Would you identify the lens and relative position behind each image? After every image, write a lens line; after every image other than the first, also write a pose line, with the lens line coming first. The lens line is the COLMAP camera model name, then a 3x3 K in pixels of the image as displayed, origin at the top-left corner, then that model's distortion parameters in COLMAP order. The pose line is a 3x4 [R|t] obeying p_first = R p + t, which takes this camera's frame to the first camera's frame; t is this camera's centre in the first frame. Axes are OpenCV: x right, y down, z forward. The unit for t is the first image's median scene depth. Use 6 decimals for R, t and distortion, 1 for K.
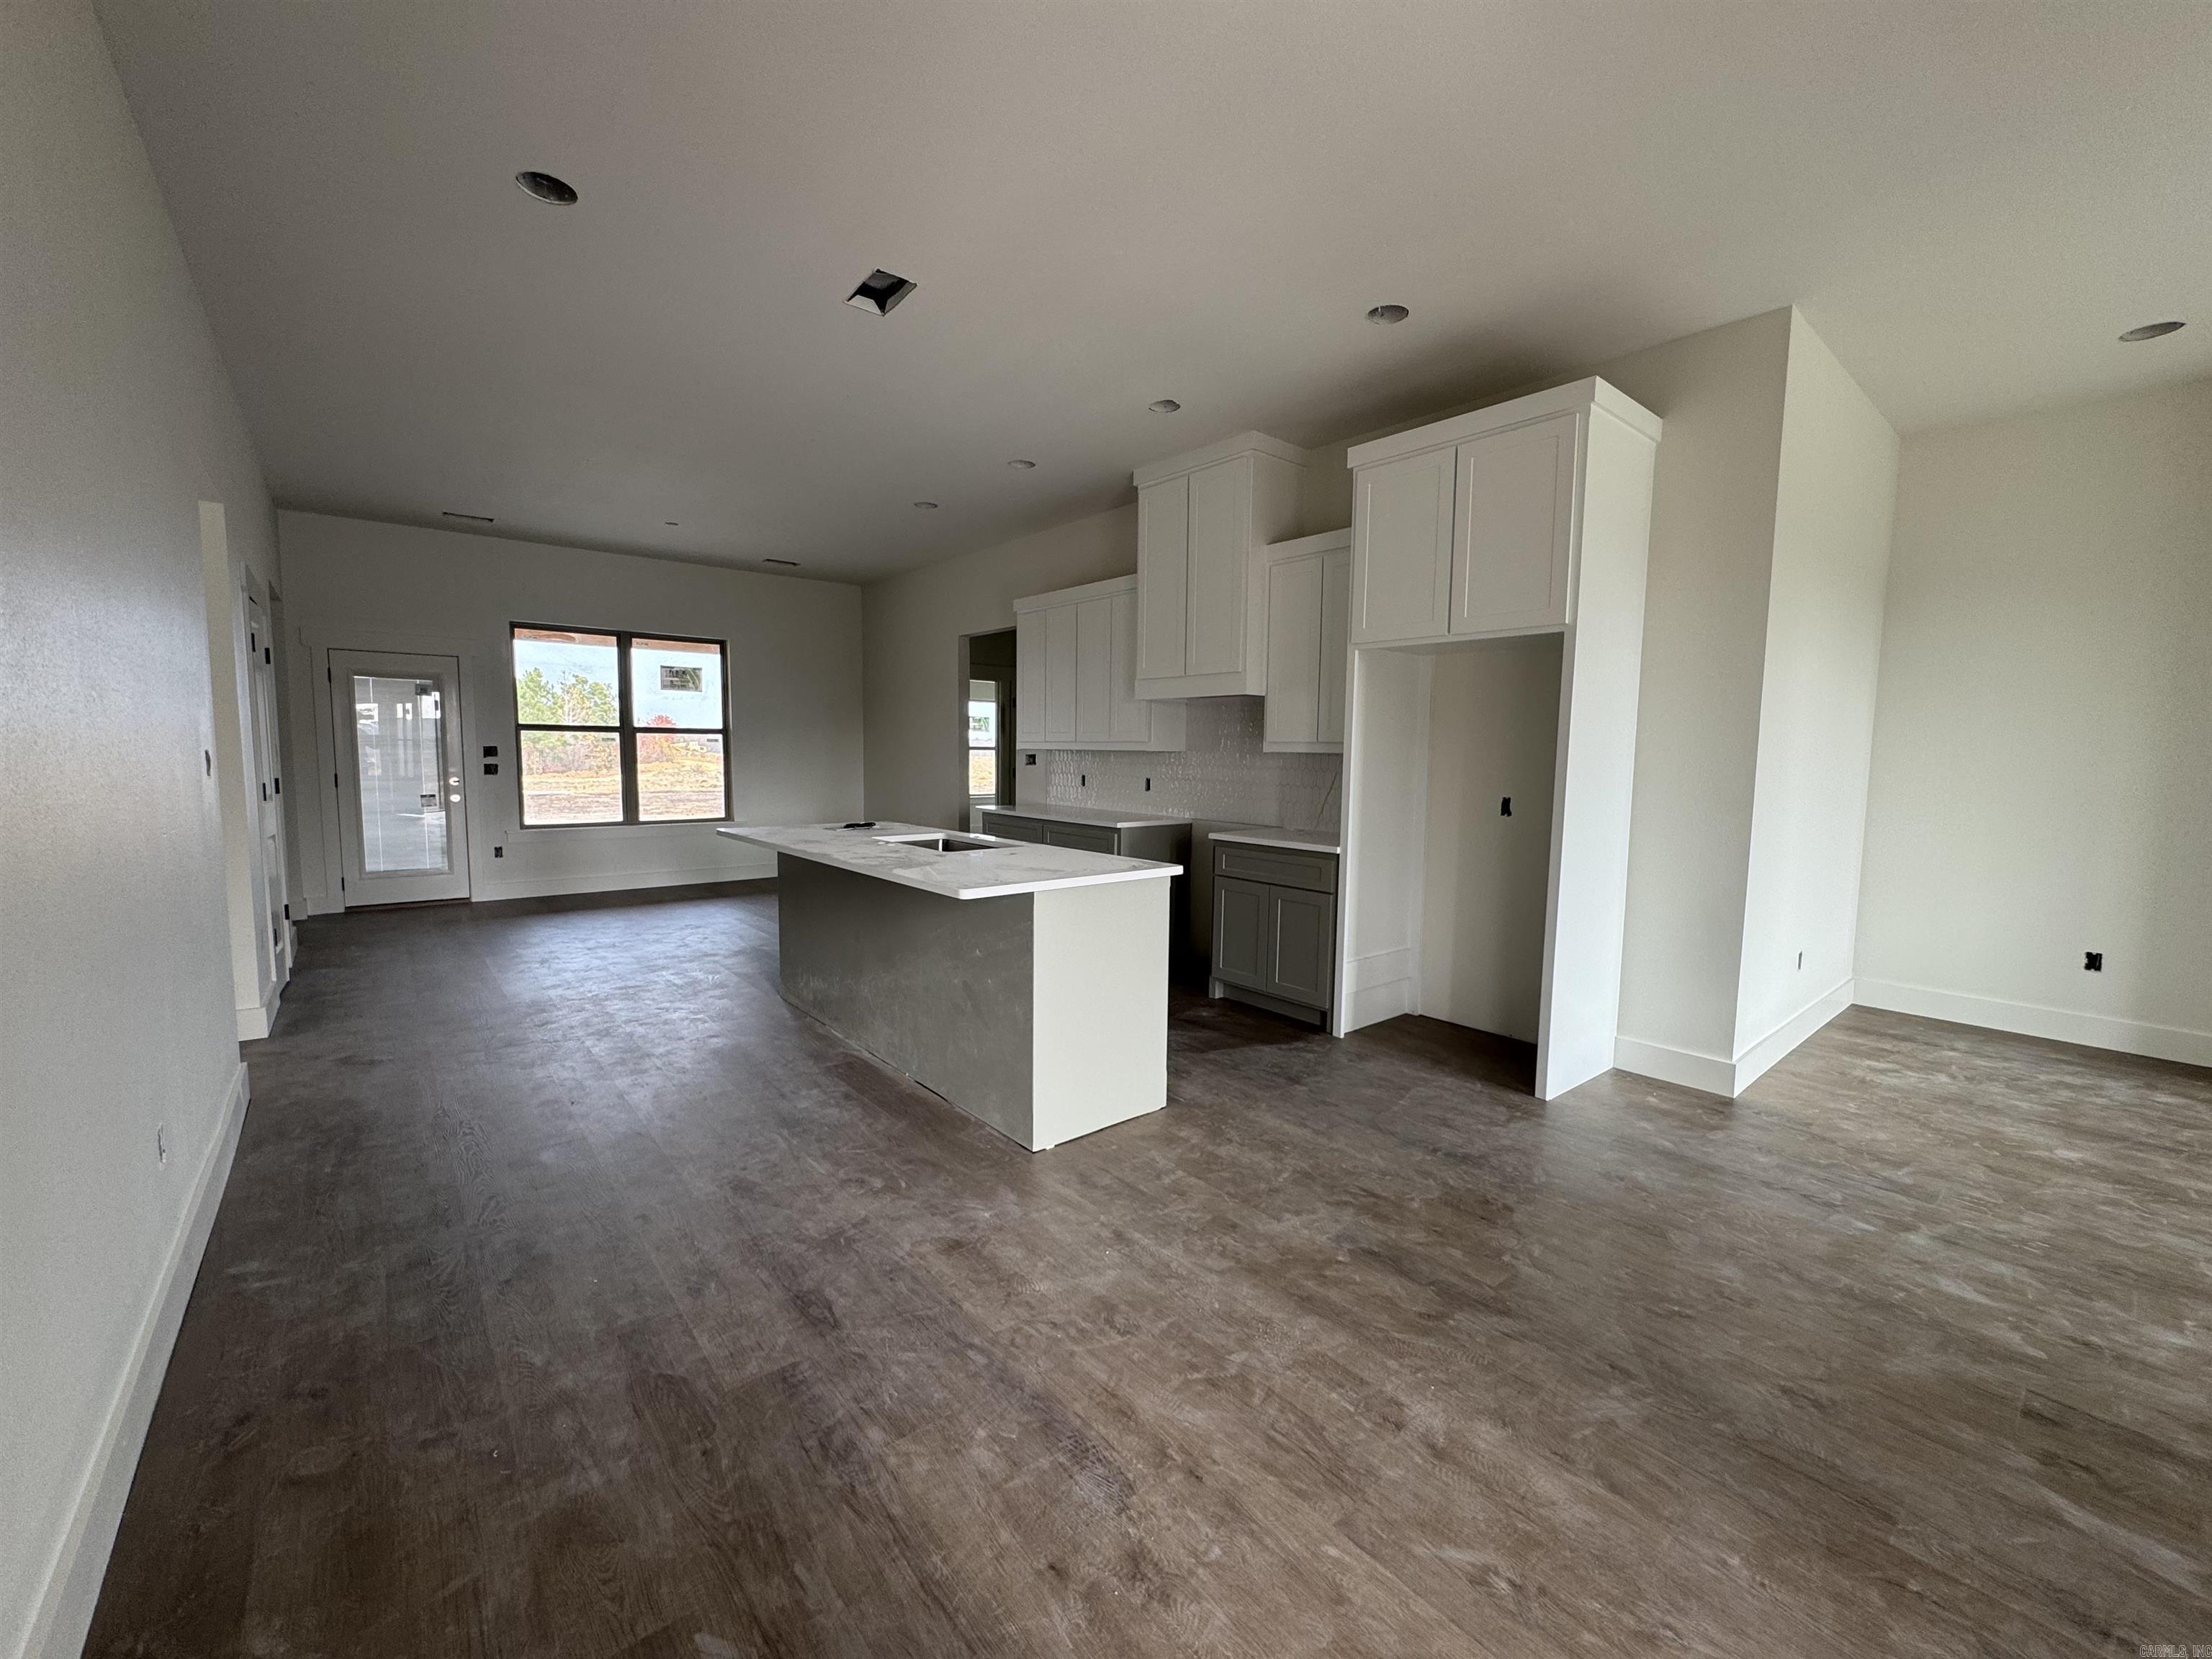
lens RADIAL K [[885.6, 0, 1106.0], [0, 885.6, 829.5], [0, 0, 1]] dist [-0.003394, 0.000558]
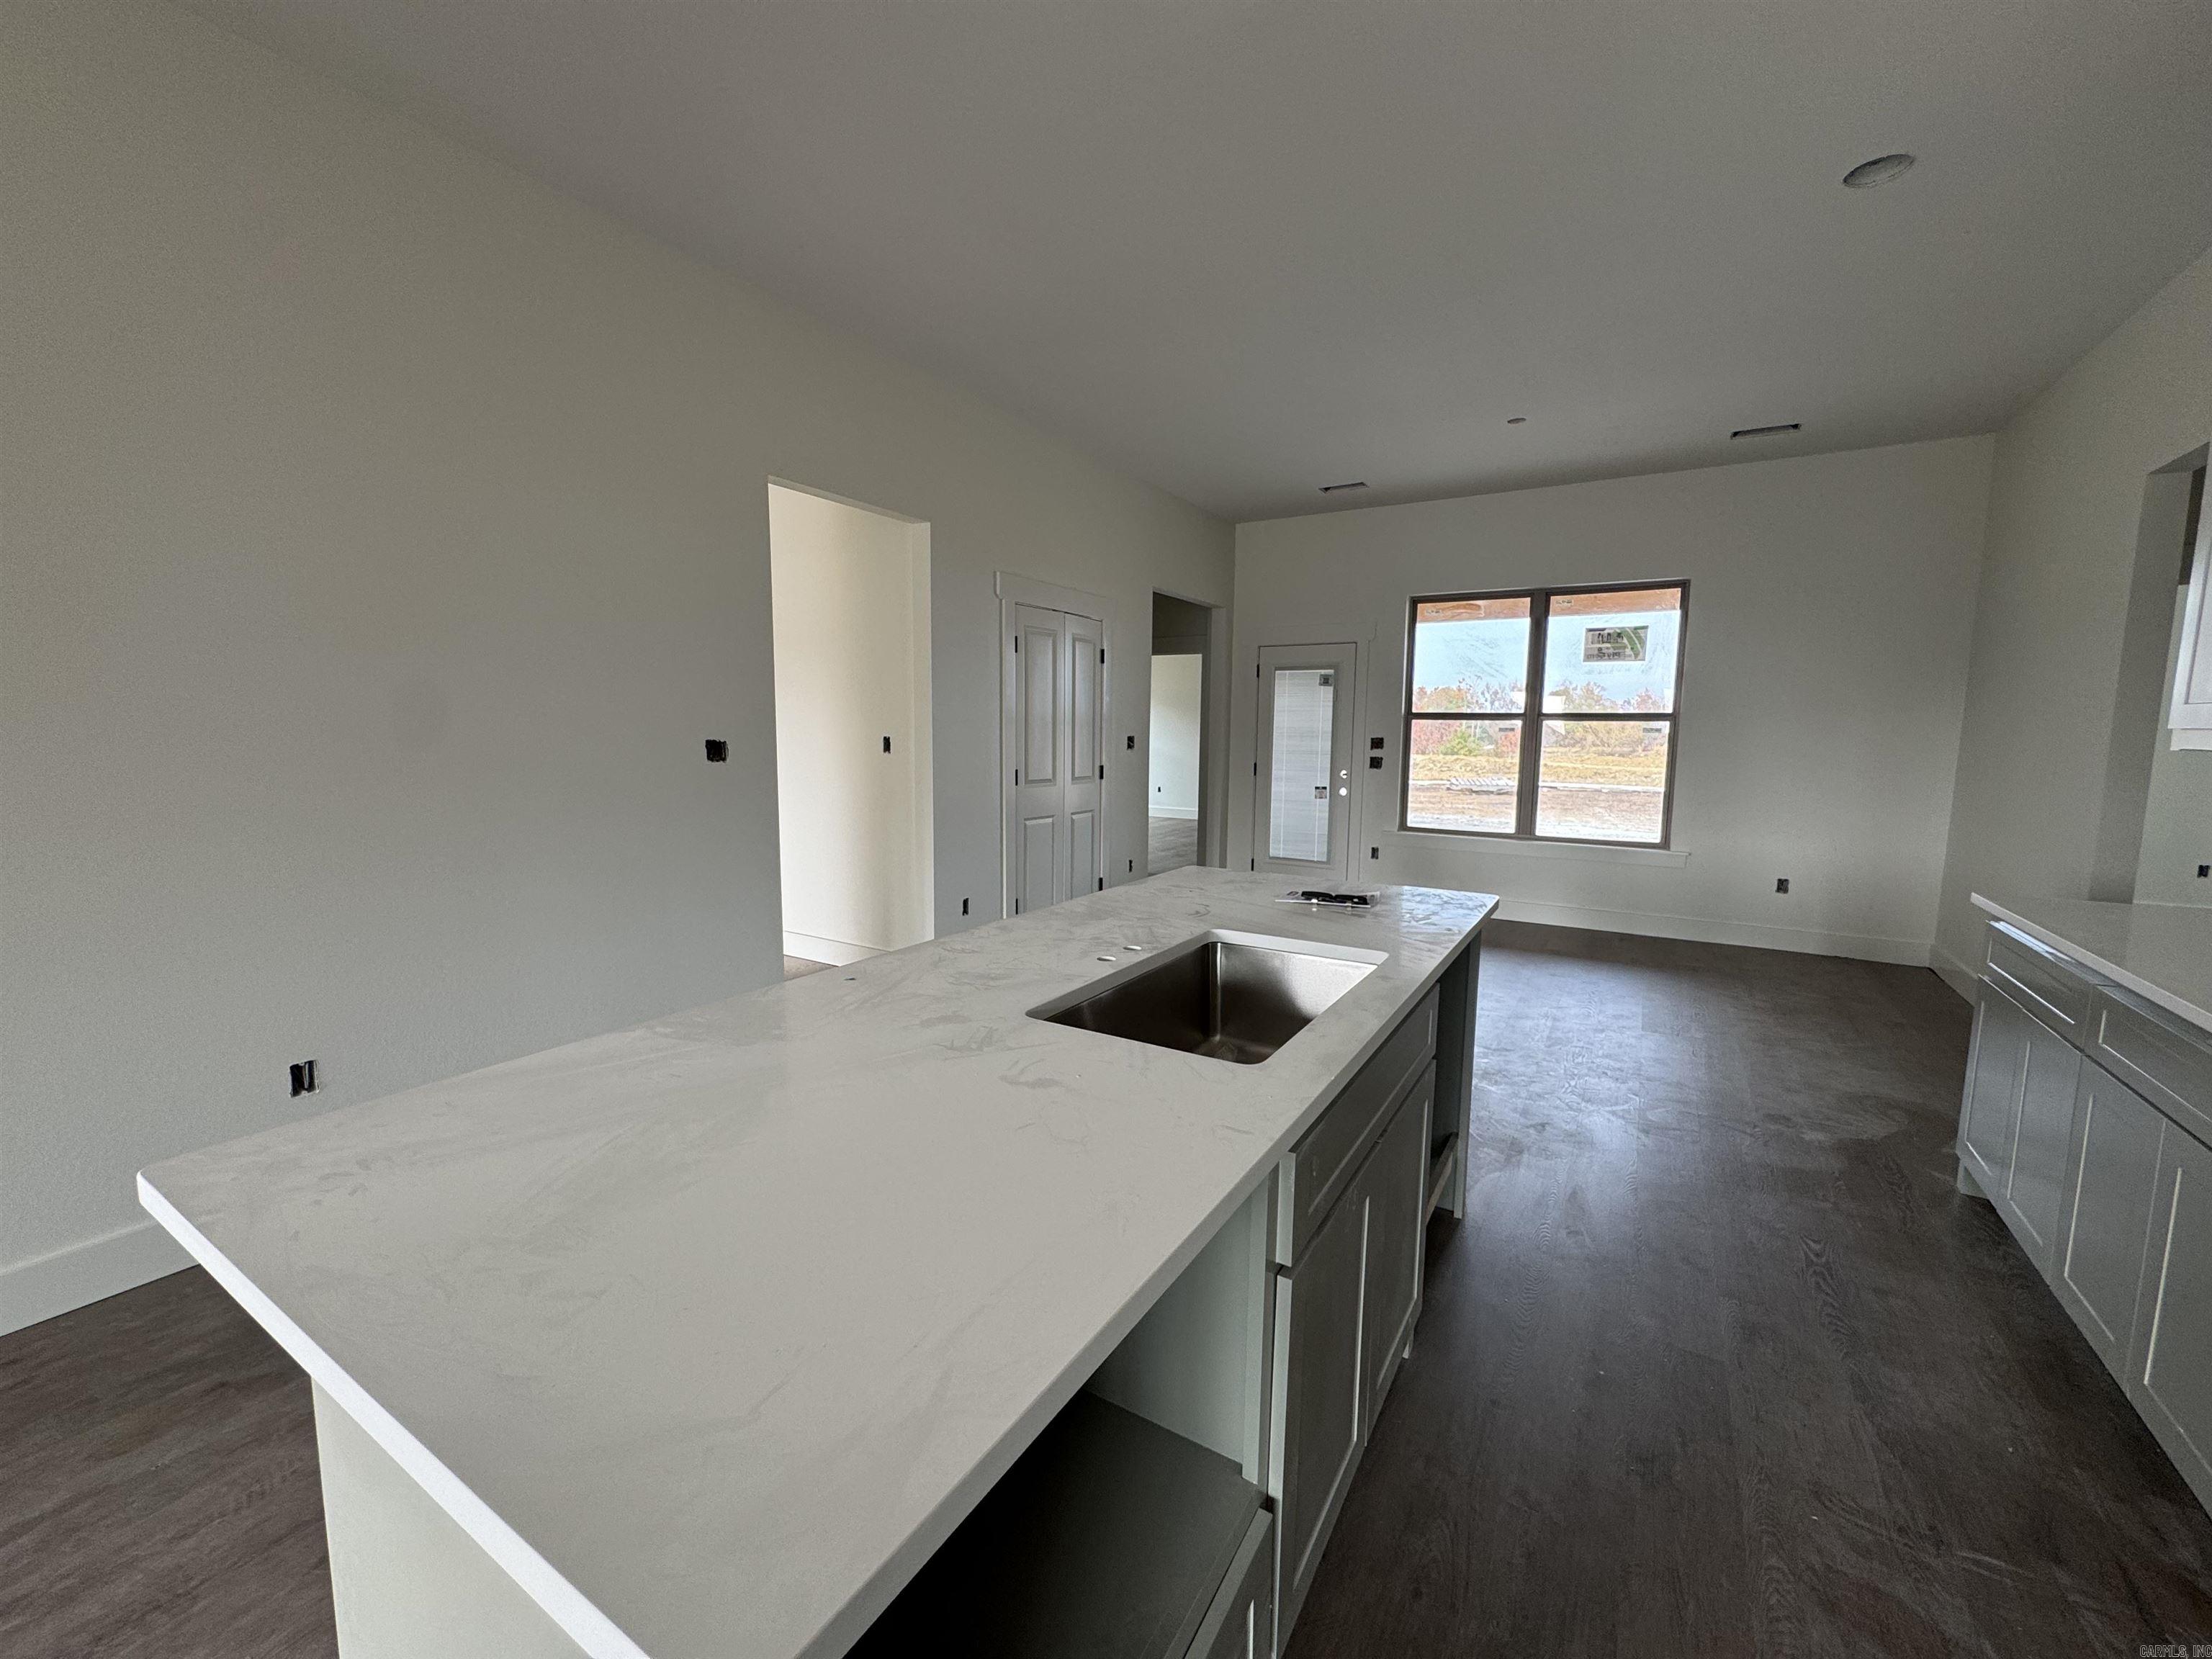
lens RADIAL K [[885.6, 0, 1106.0], [0, 885.6, 829.5], [0, 0, 1]] dist [-0.003394, 0.000558]
pose [[0.314889, 0.100430, -0.943800, 0.109815], [-0.091412, 0.992972, 0.075164, -0.050720], [0.944716, 0.062606, 0.321856, 0.525603]]
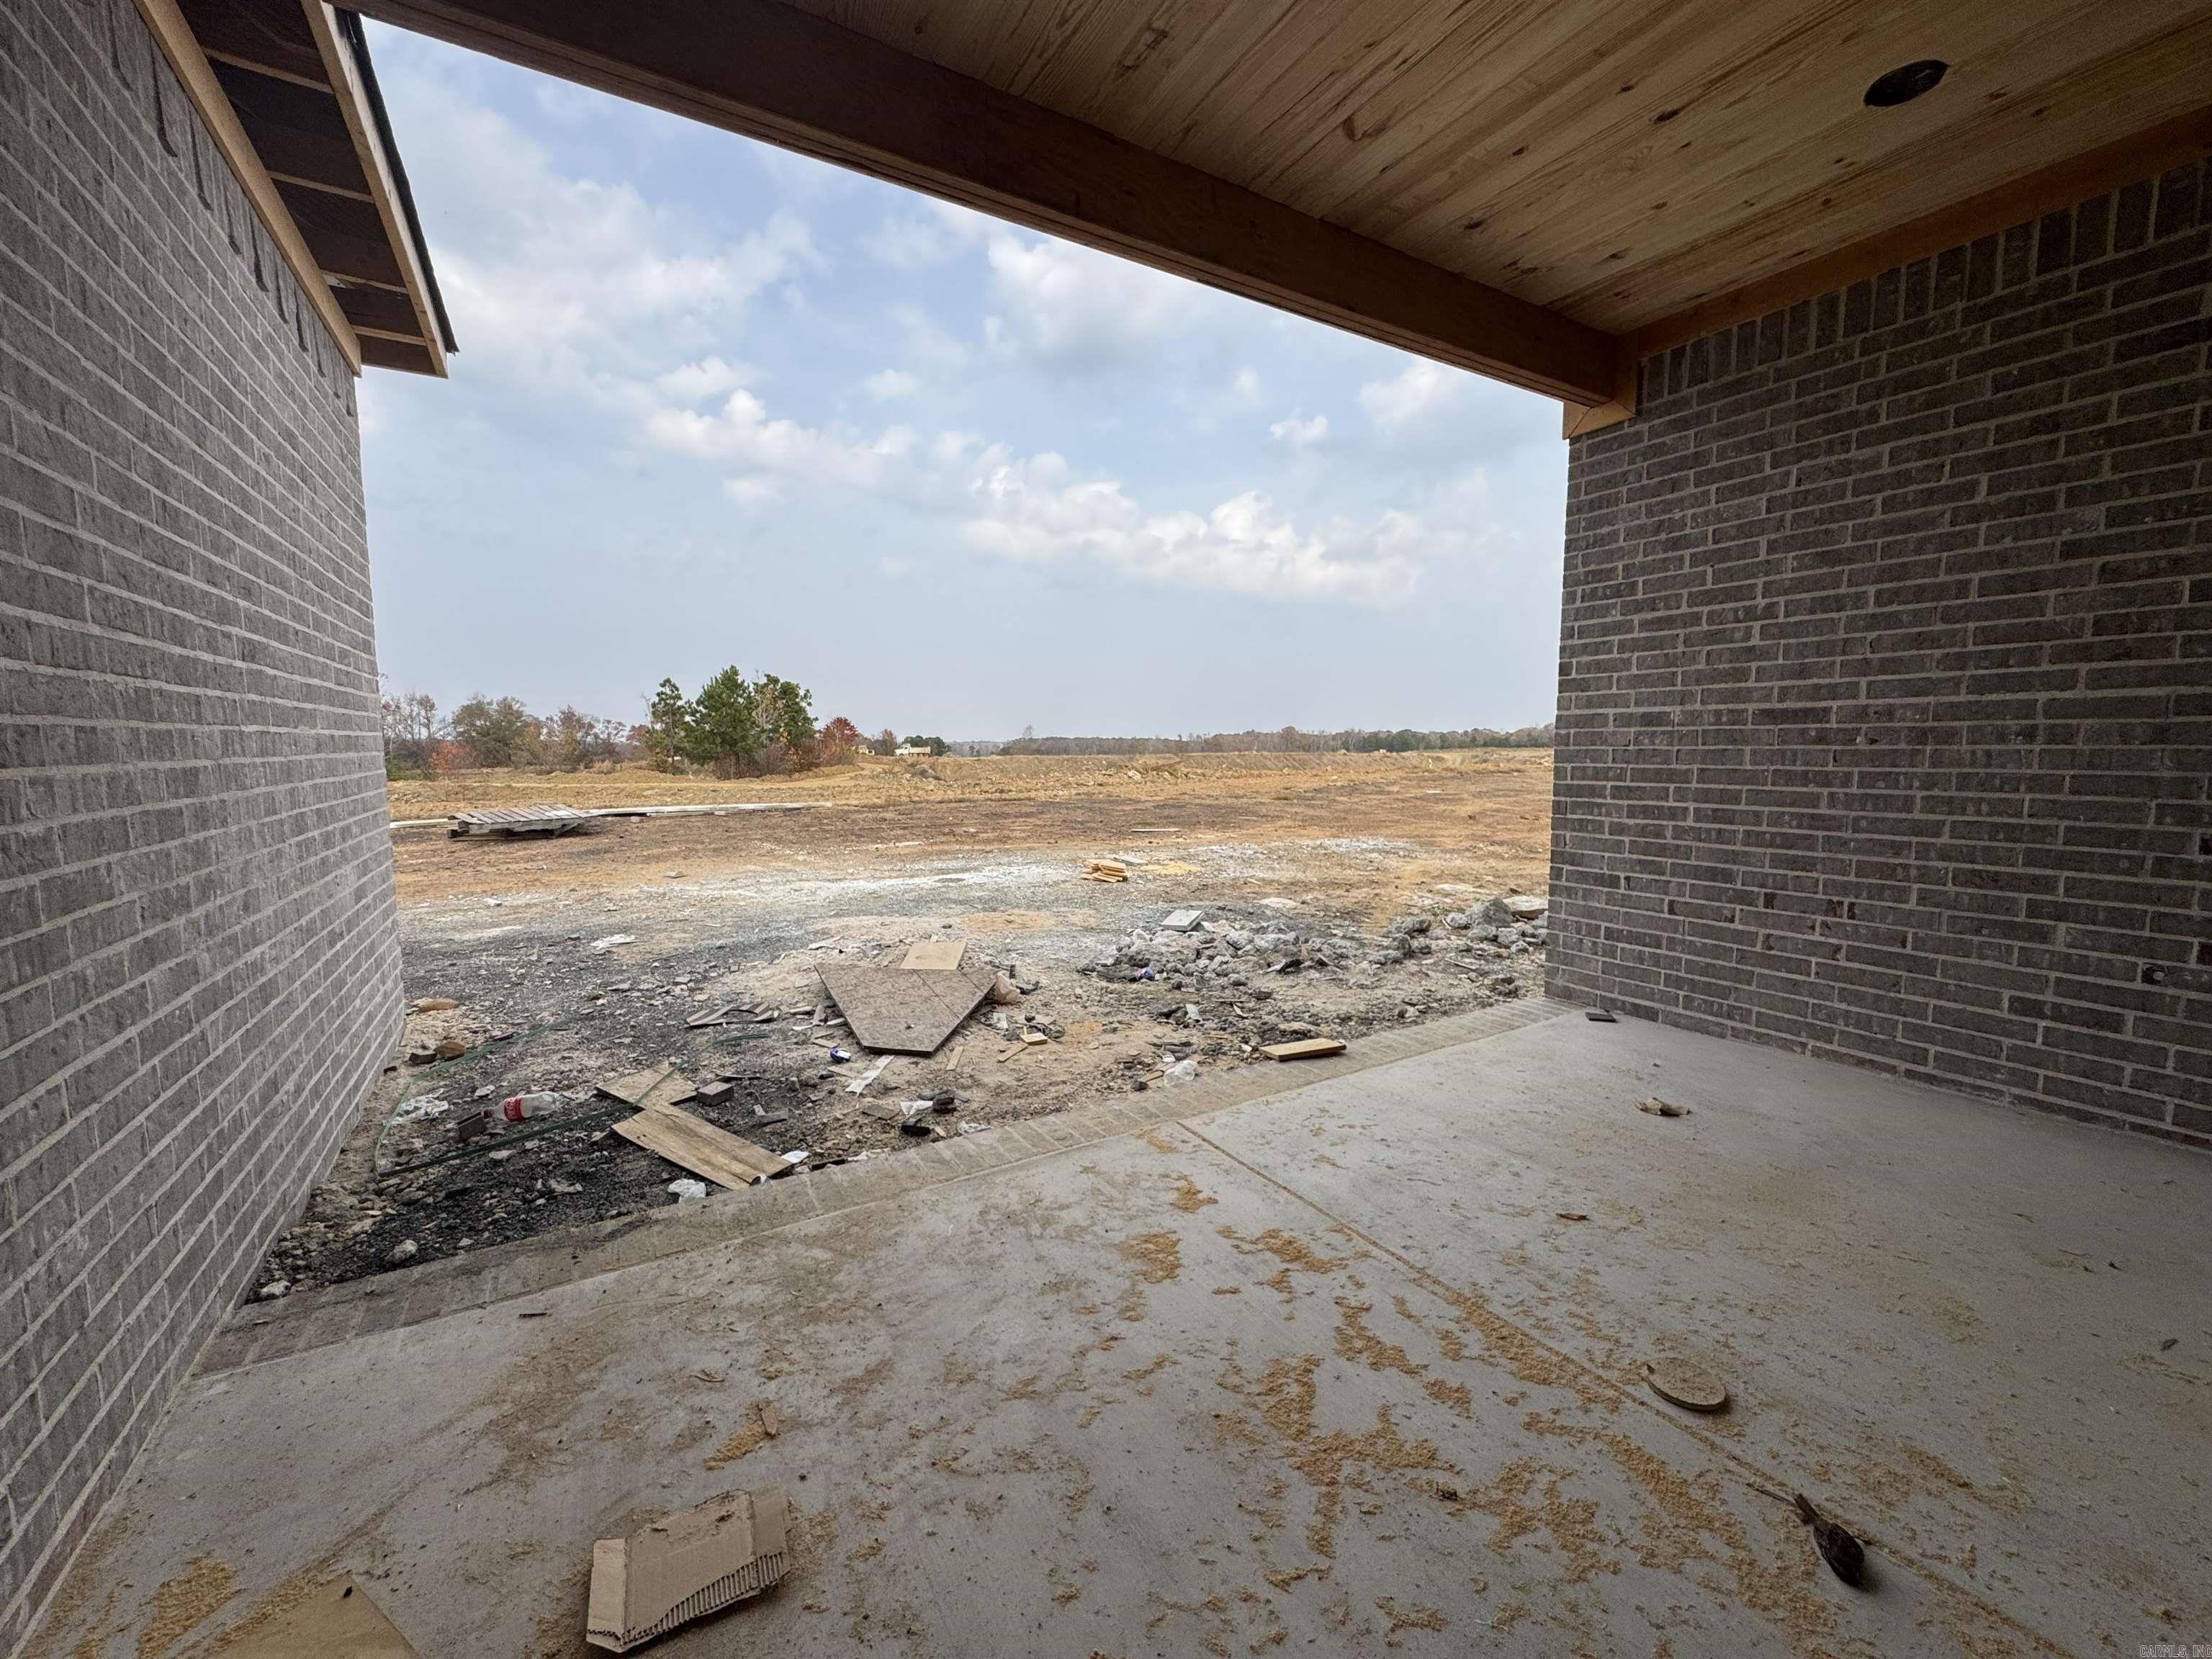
lens RADIAL K [[885.6, 0, 1106.0], [0, 885.6, 829.5], [0, 0, 1]] dist [-0.003394, 0.000558]
pose [[0.987506, -0.005767, -0.157474, -0.930566], [0.006180, 0.999979, 0.002135, -0.071663], [0.157458, -0.003082, 0.987521, 1.174976]]
